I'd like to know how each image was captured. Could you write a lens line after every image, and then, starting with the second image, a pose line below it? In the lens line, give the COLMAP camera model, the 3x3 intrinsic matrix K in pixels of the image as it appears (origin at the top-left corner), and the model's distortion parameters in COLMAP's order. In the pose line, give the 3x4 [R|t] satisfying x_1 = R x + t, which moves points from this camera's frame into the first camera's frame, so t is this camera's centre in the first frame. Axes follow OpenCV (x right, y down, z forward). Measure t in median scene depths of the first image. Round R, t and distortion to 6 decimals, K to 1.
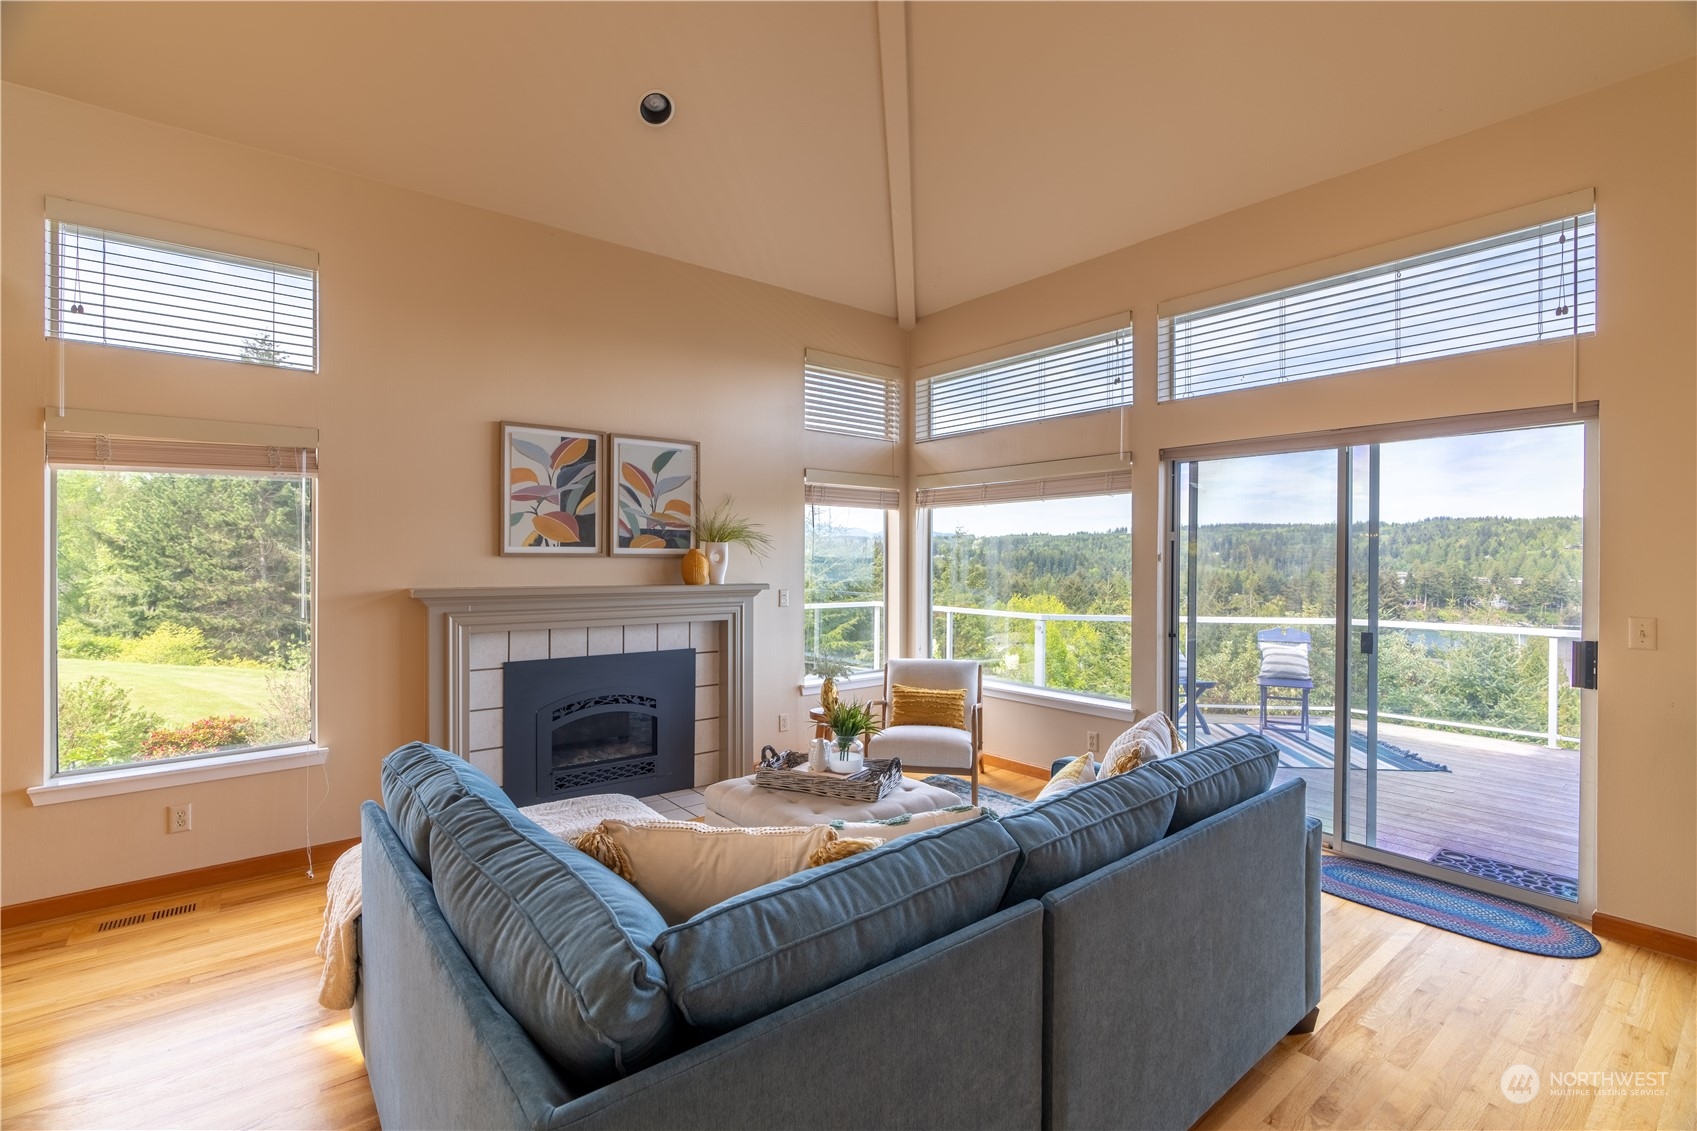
lens RADIAL K [[772.6, 0, 848.5], [0, 772.6, 565.5], [0, 0, 1]] dist [-0.002137, -0.000136]
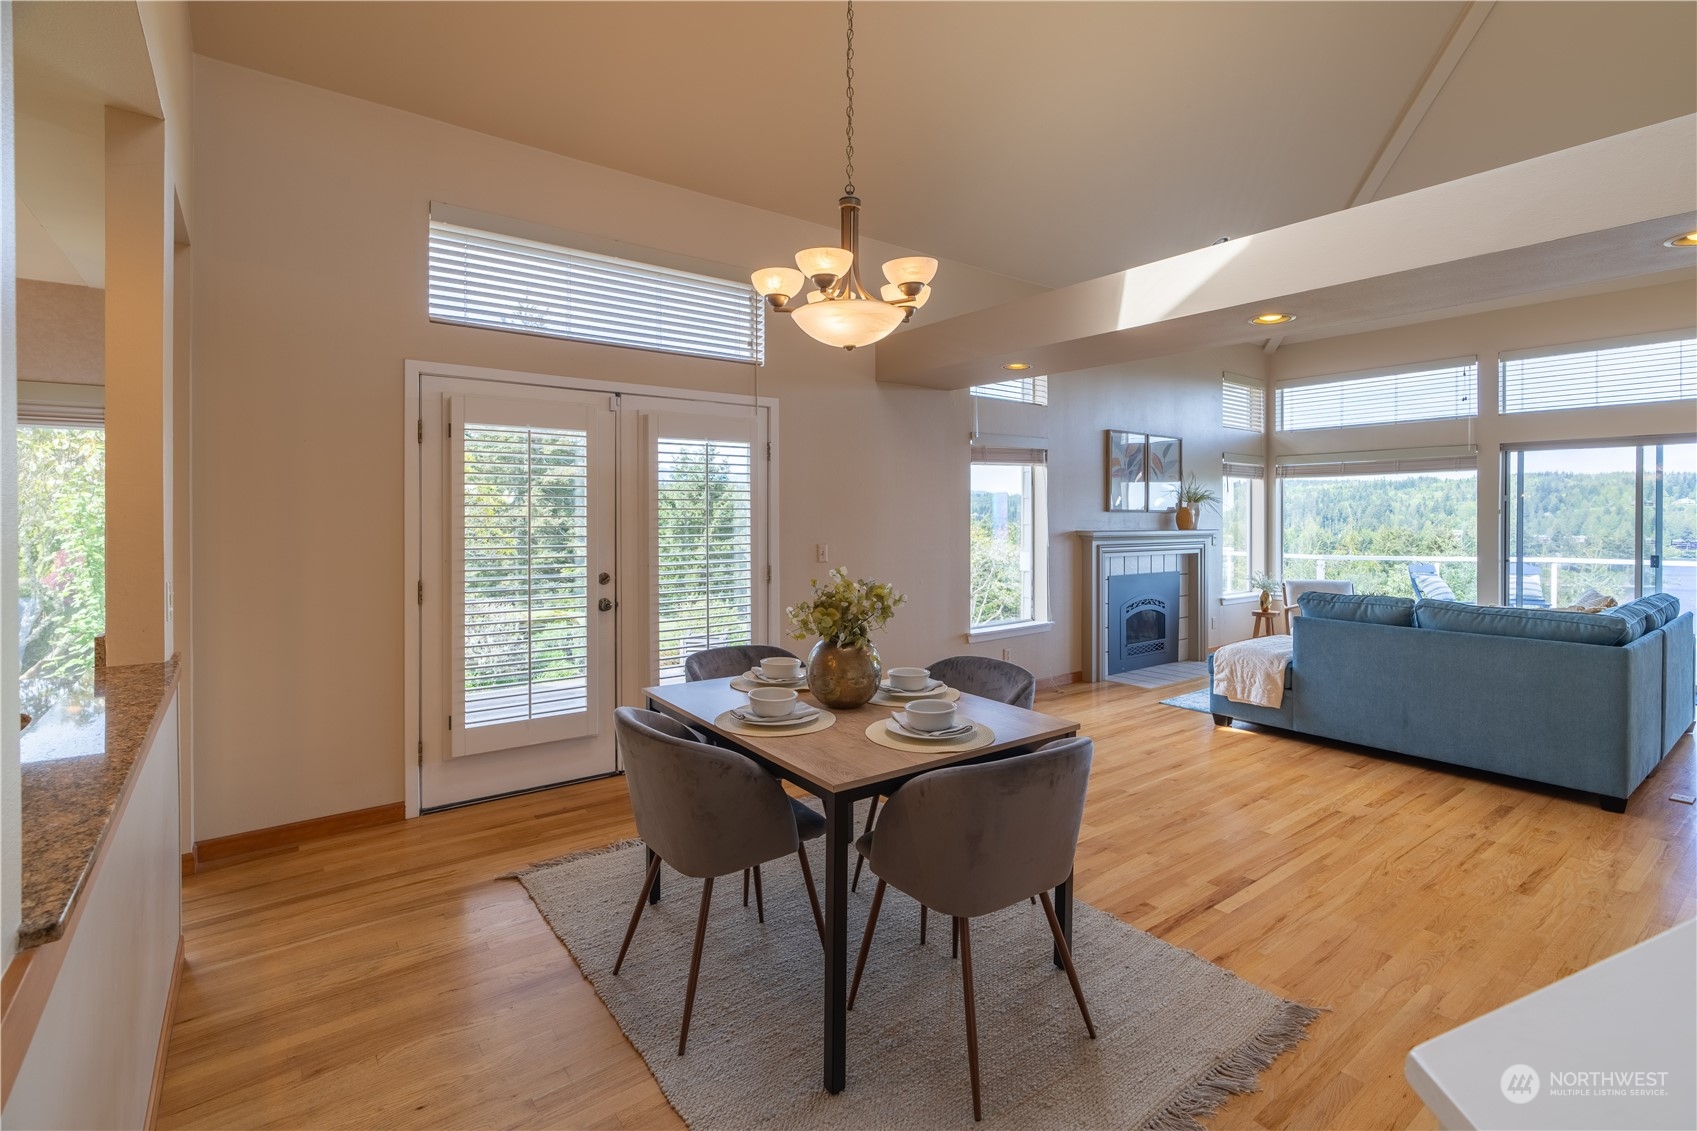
lens RADIAL K [[800.2, 0, 859.5], [0, 800.2, 514.5], [0, 0, 1]] dist [-0.001189, -0.000007]
pose [[0.999823, -0.001174, -0.018802, -0.867220], [0.000957, 0.999933, -0.011547, 0.012960], [0.018814, 0.011527, 0.999757, -0.657552]]
